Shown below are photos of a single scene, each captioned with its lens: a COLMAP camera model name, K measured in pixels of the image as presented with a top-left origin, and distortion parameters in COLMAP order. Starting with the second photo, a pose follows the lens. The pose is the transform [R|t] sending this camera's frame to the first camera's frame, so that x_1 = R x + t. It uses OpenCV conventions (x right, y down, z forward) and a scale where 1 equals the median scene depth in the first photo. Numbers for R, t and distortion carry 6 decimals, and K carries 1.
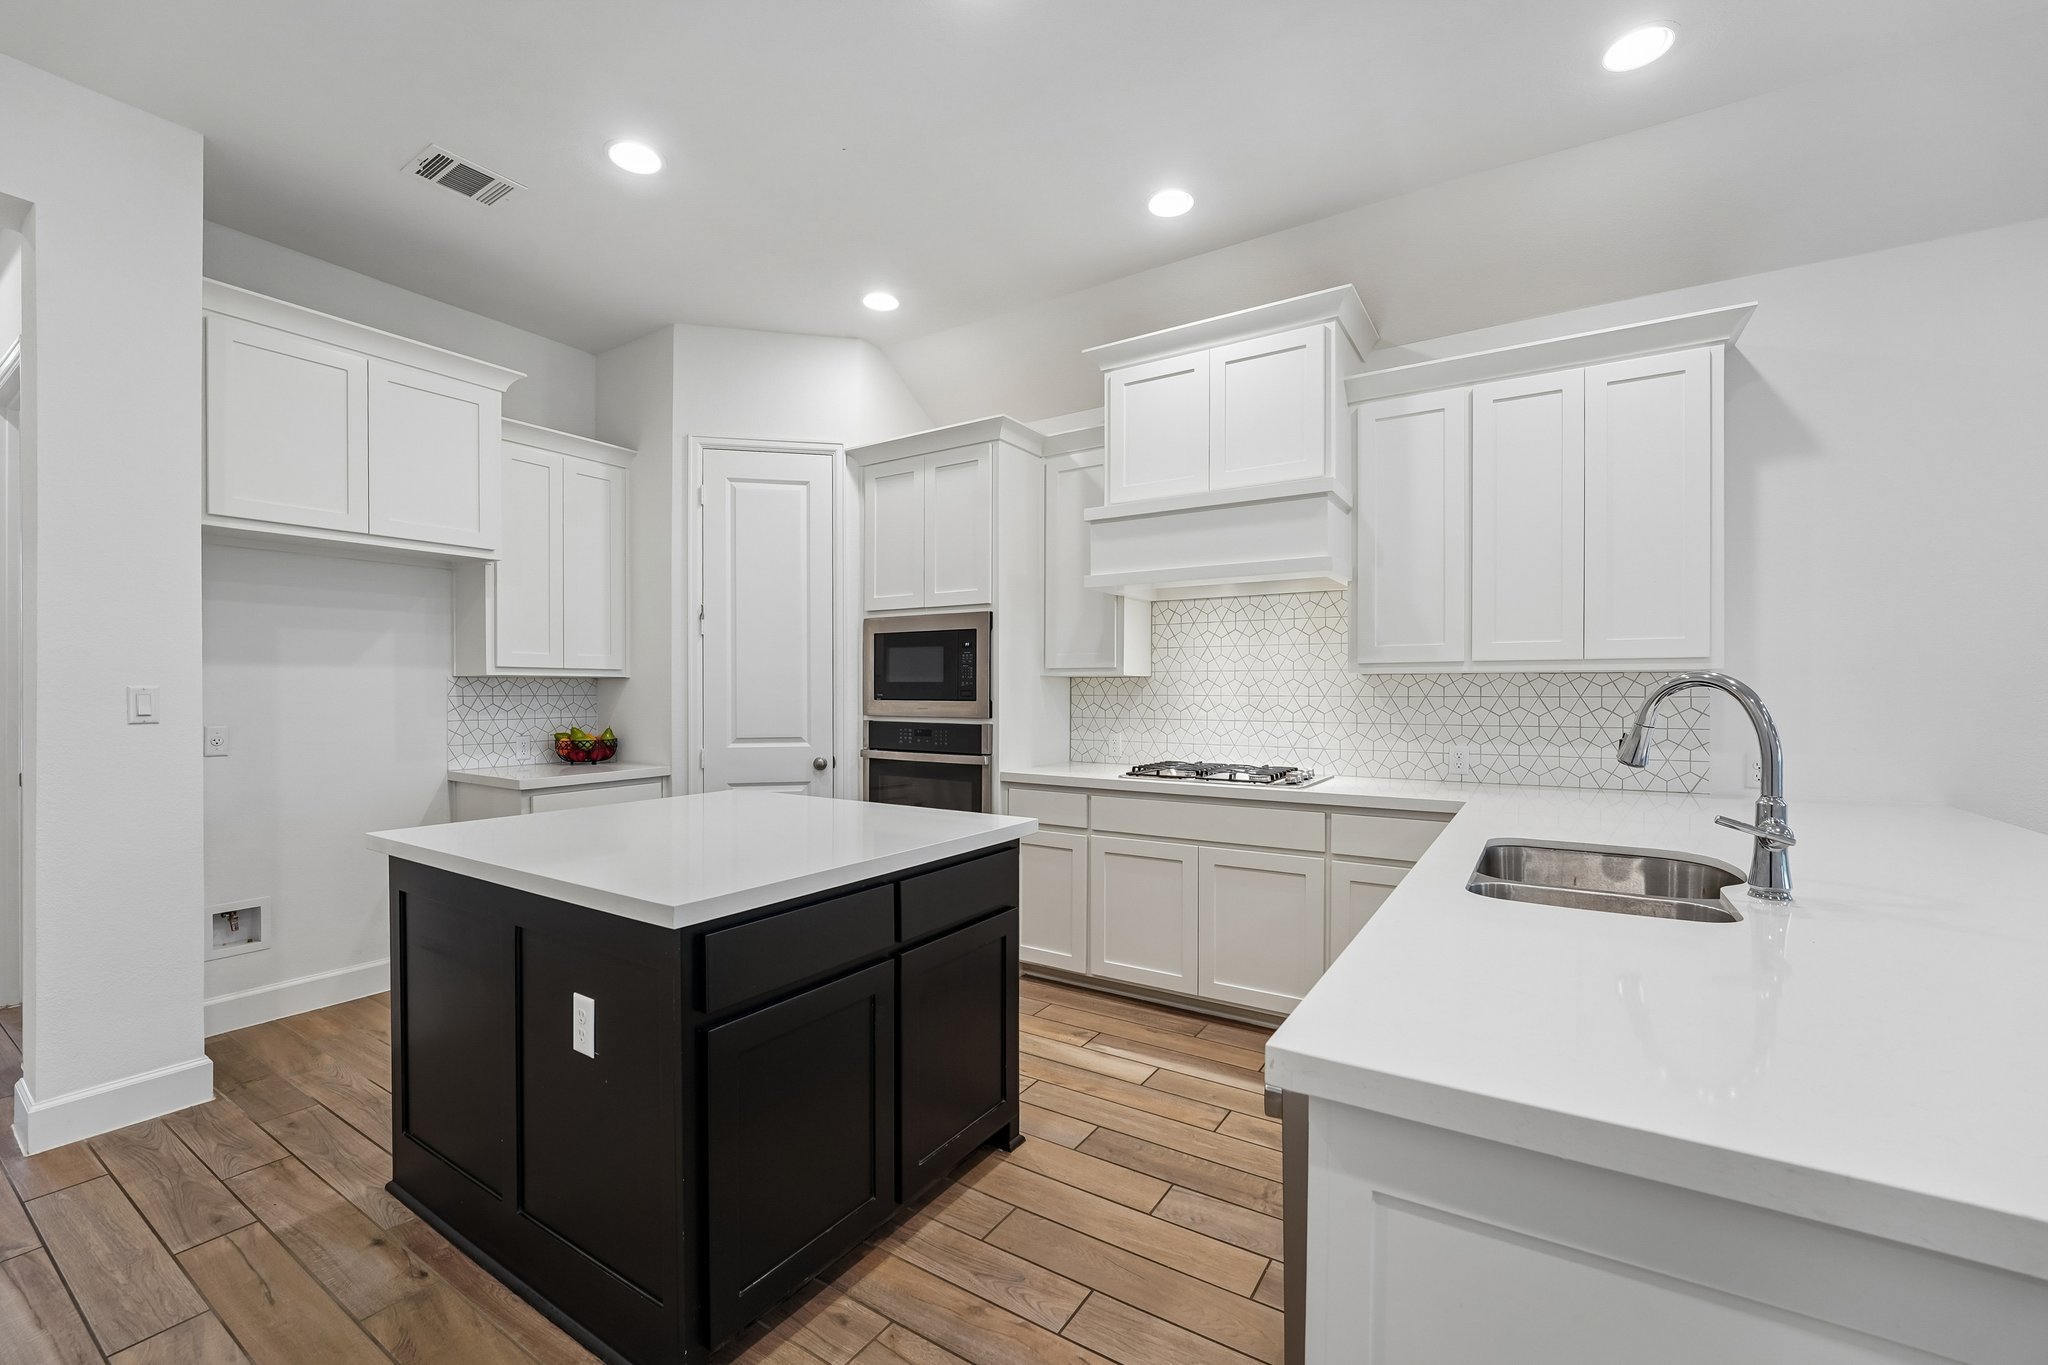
lens RADIAL K [[839.5, 0, 1022.4], [0, 839.5, 707.3], [0, 0, 1]] dist [-0.013976, 0.000111]
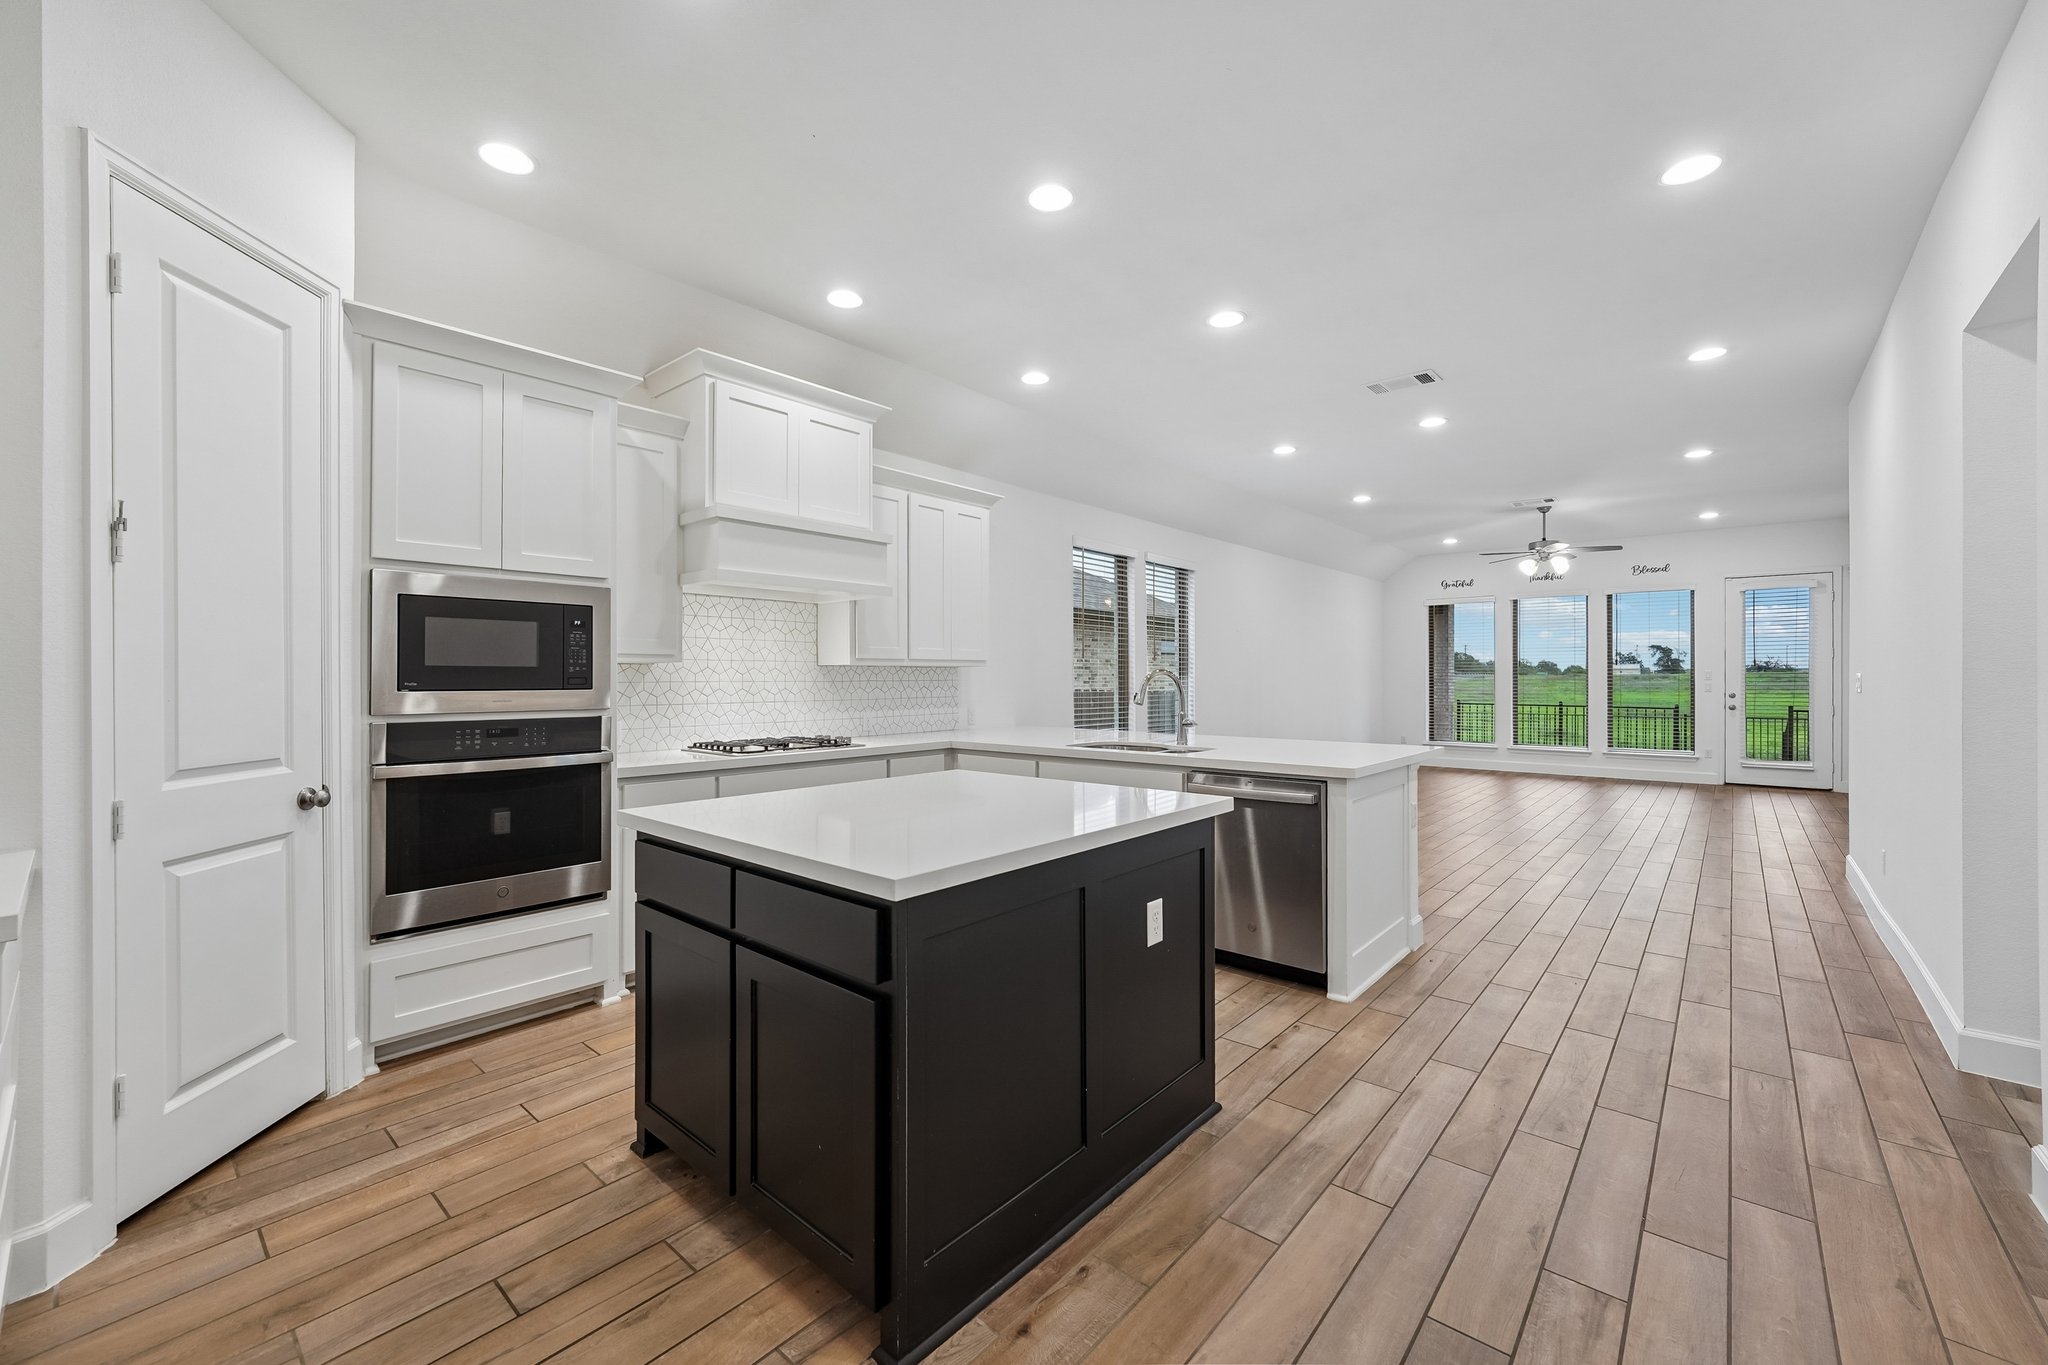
lens RADIAL K [[806.1, 0, 1024.0], [0, 806.1, 682.5], [0, 0, 1]] dist [-0.000778, -0.000017]
pose [[0.146469, -0.007183, 0.989189, -0.817659], [0.021650, 0.999757, 0.004054, -0.008655], [-0.988978, 0.020822, 0.146589, 0.446278]]
